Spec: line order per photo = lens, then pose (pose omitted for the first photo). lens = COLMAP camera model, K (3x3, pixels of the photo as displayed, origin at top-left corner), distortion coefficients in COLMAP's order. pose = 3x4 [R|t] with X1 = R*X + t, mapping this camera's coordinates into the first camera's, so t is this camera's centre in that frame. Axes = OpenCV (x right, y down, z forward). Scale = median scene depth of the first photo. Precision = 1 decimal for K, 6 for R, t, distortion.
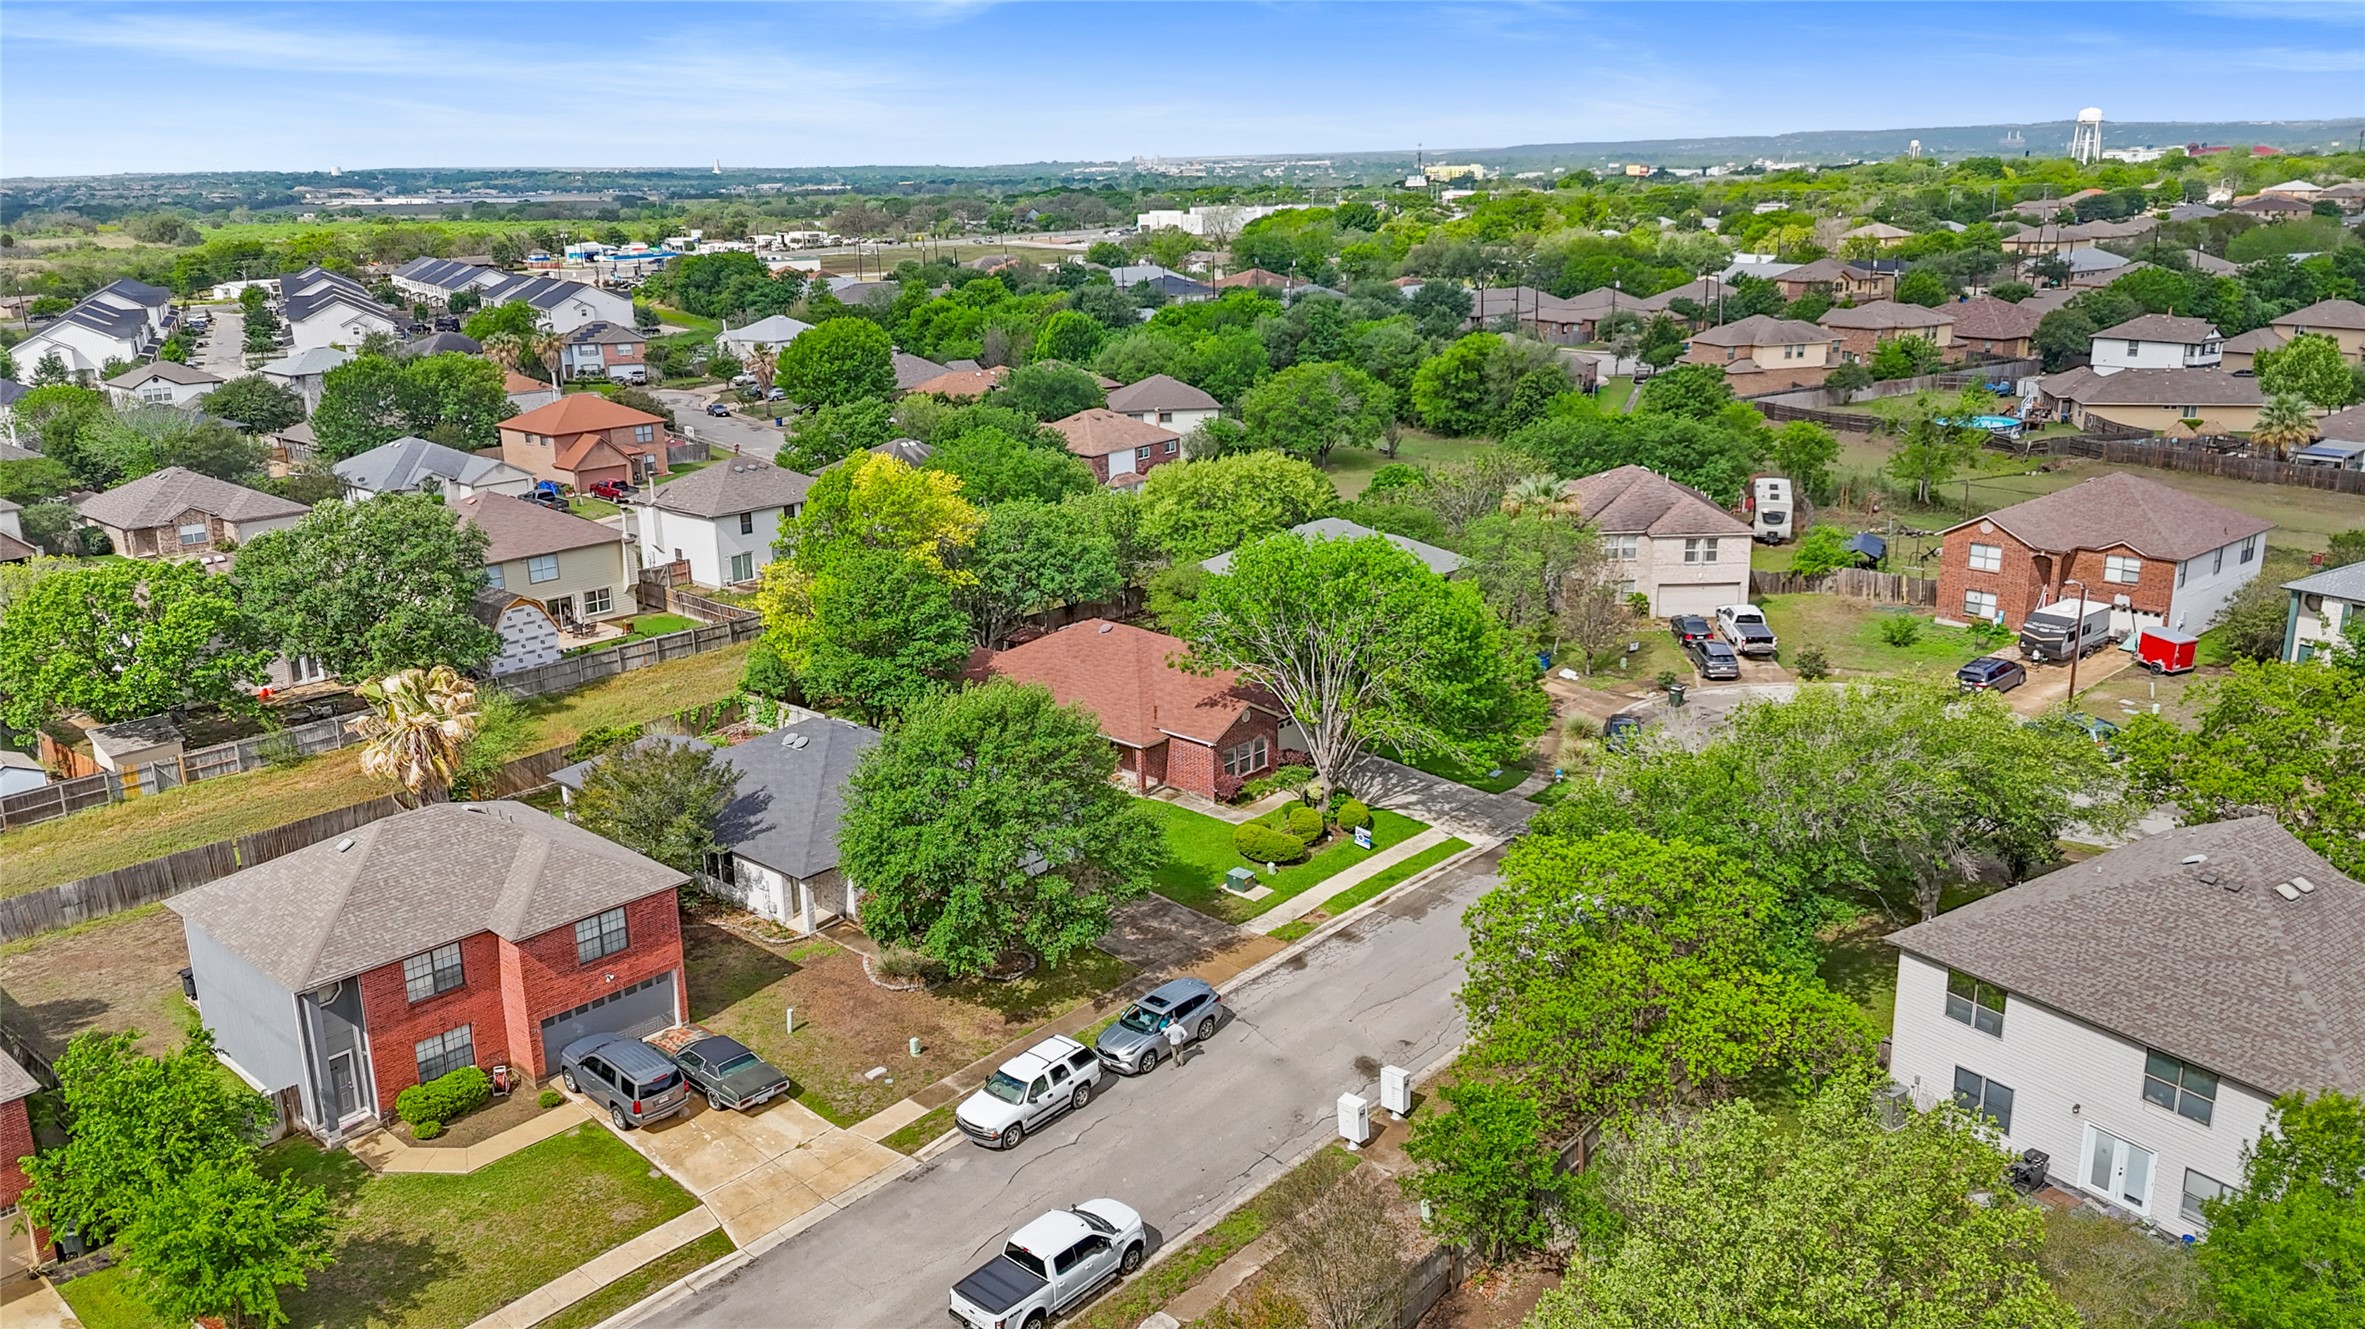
lens RADIAL K [[1773.3, 0, 1183.7], [0, 1773.3, 663.9], [0, 0, 1]] dist [0.032287, -0.002939]
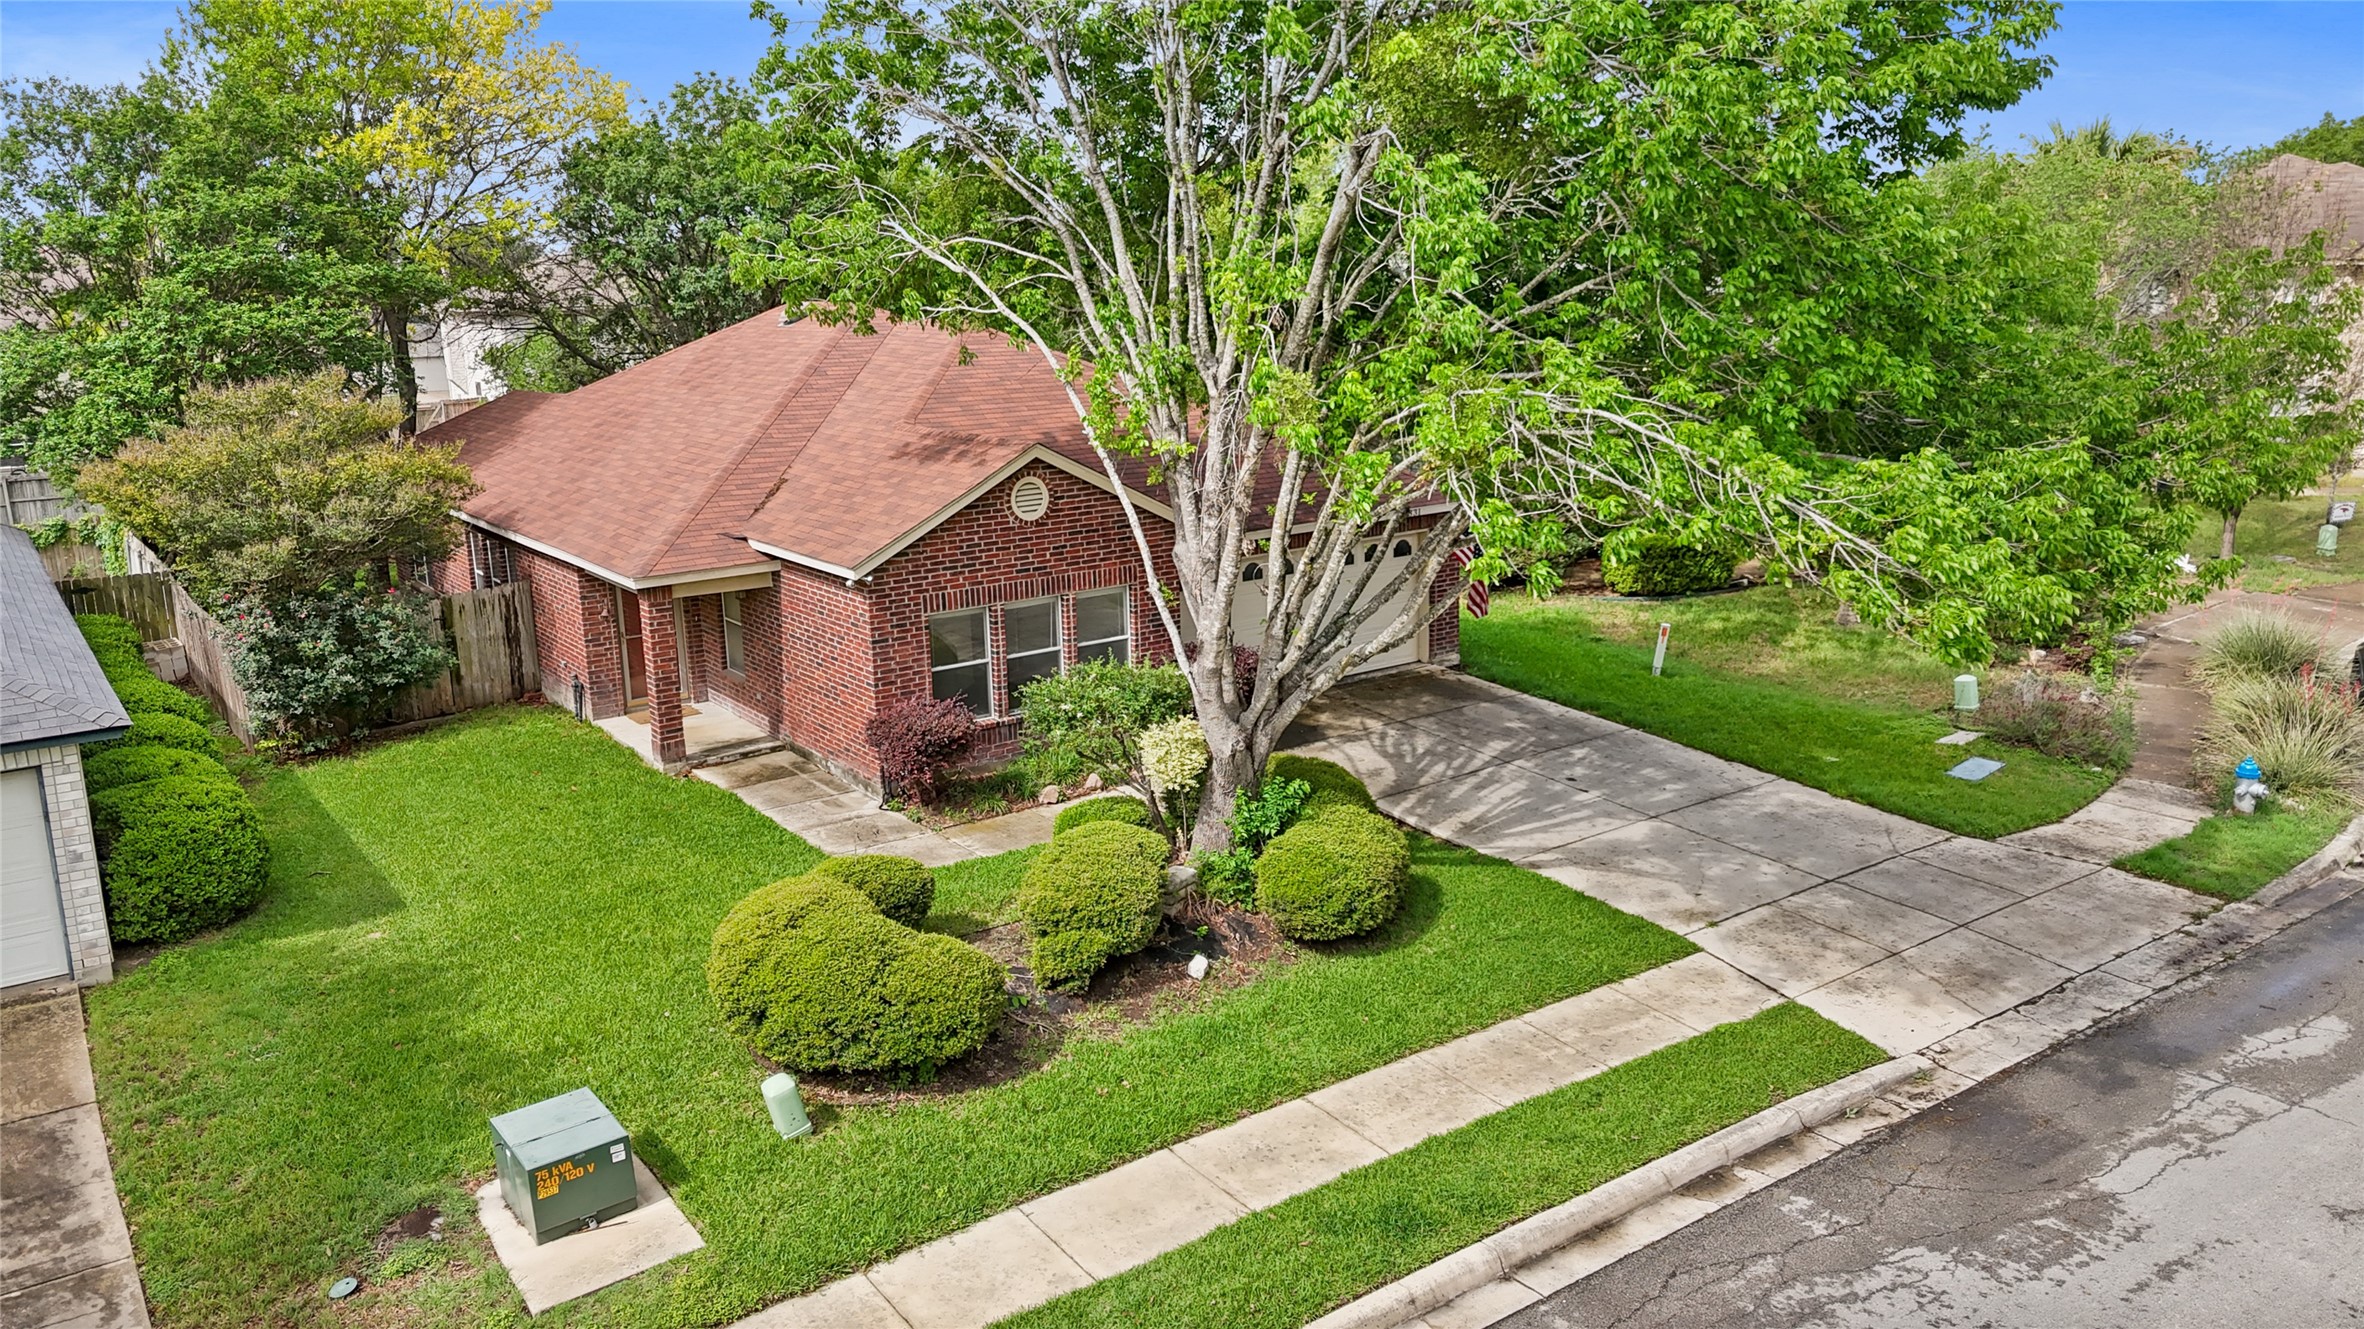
lens RADIAL K [[1772.5, 0, 1183.5], [0, 1772.5, 664.4], [0, 0, 1]] dist [0.032287, -0.002939]
pose [[0.977268, 0.041756, -0.207855, 0.120284], [-0.051622, 0.997772, -0.042266, 0.067546], [0.205627, 0.052035, 0.977246, 0.752496]]
